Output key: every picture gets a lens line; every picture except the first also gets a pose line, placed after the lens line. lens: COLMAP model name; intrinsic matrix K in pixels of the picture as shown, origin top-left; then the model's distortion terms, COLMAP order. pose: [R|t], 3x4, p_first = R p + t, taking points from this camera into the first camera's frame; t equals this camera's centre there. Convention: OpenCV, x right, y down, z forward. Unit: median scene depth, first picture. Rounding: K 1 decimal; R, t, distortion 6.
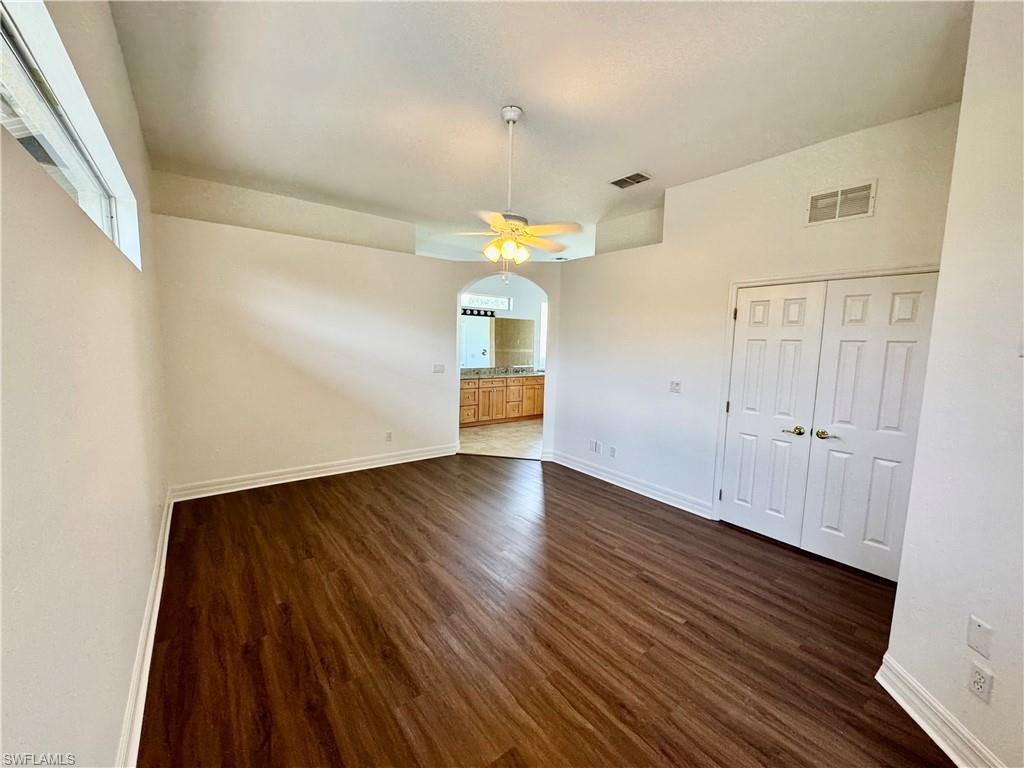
lens RADIAL K [[408.9, 0, 515.1], [0, 408.9, 386.5], [0, 0, 1]] dist [-0.003297, 0.000689]
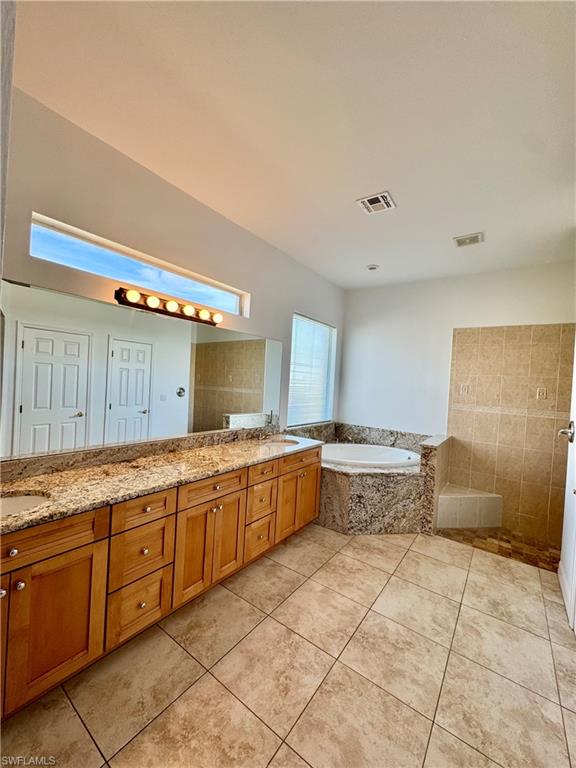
lens RADIAL K [[306.7, 0, 287.6], [0, 306.7, 384.0], [0, 0, 1]] dist [-0.003297, 0.000689]
pose [[0.960020, 0.024258, 0.278878, -0.067429], [0.000015, 0.996234, -0.086711, -0.074460], [-0.279931, 0.083248, 0.956404, 0.661905]]
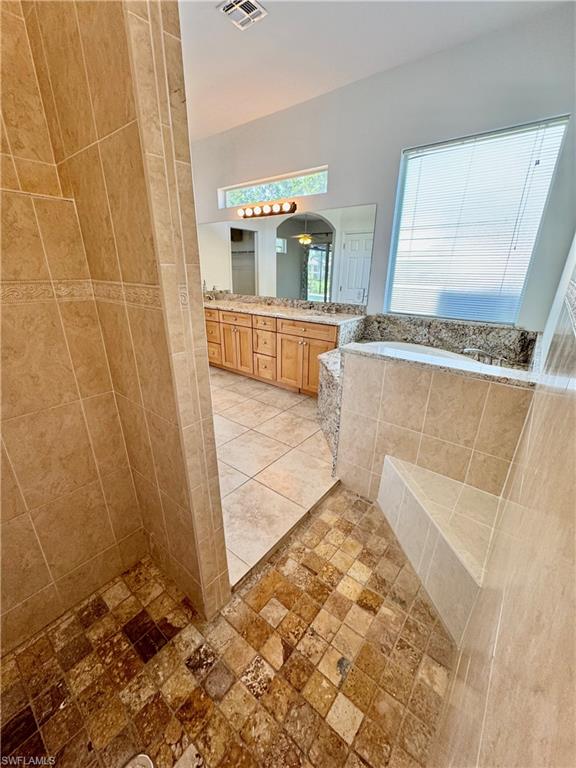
lens RADIAL K [[306.7, 0, 287.4], [0, 306.7, 382.9], [0, 0, 1]] dist [-0.003297, 0.000689]
pose [[0.235027, 0.320321, -0.917691, 0.449785], [-0.109945, 0.946839, 0.302337, -0.068463], [0.965751, 0.029838, 0.257751, 0.898285]]
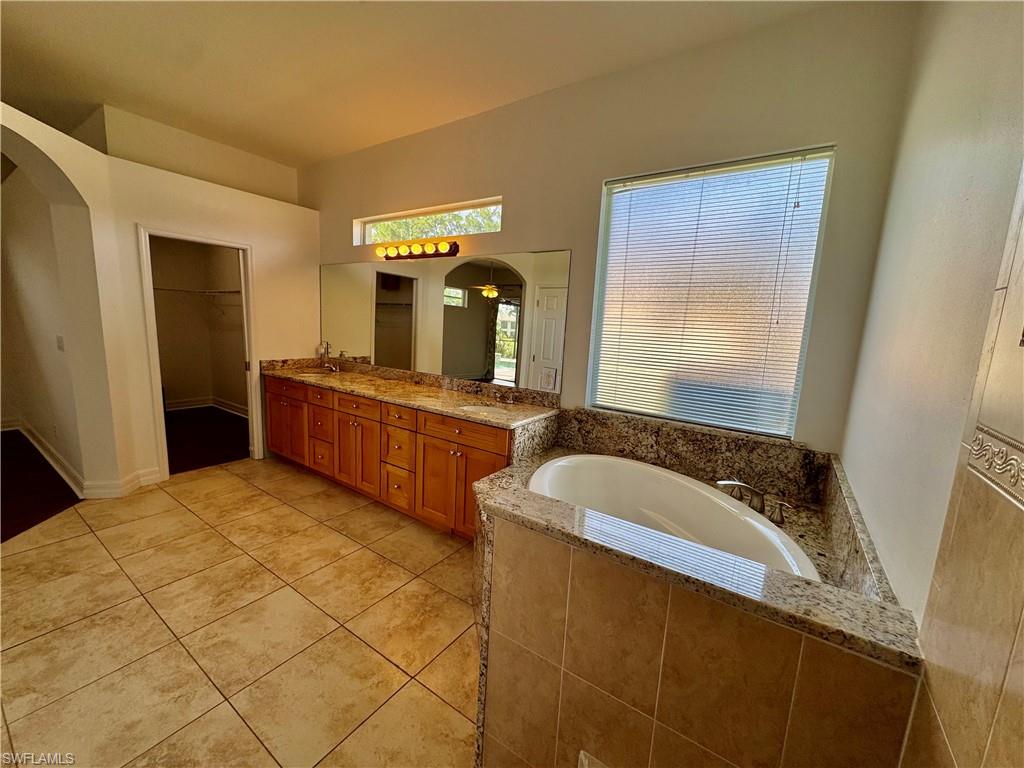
lens RADIAL K [[408.9, 0, 510.4], [0, 408.9, 385.1], [0, 0, 1]] dist [-0.003297, 0.000689]
pose [[0.307991, 0.130197, -0.942438, 0.377867], [-0.145992, 0.985327, 0.088412, -0.087234], [0.940121, 0.110358, 0.322480, 0.951335]]
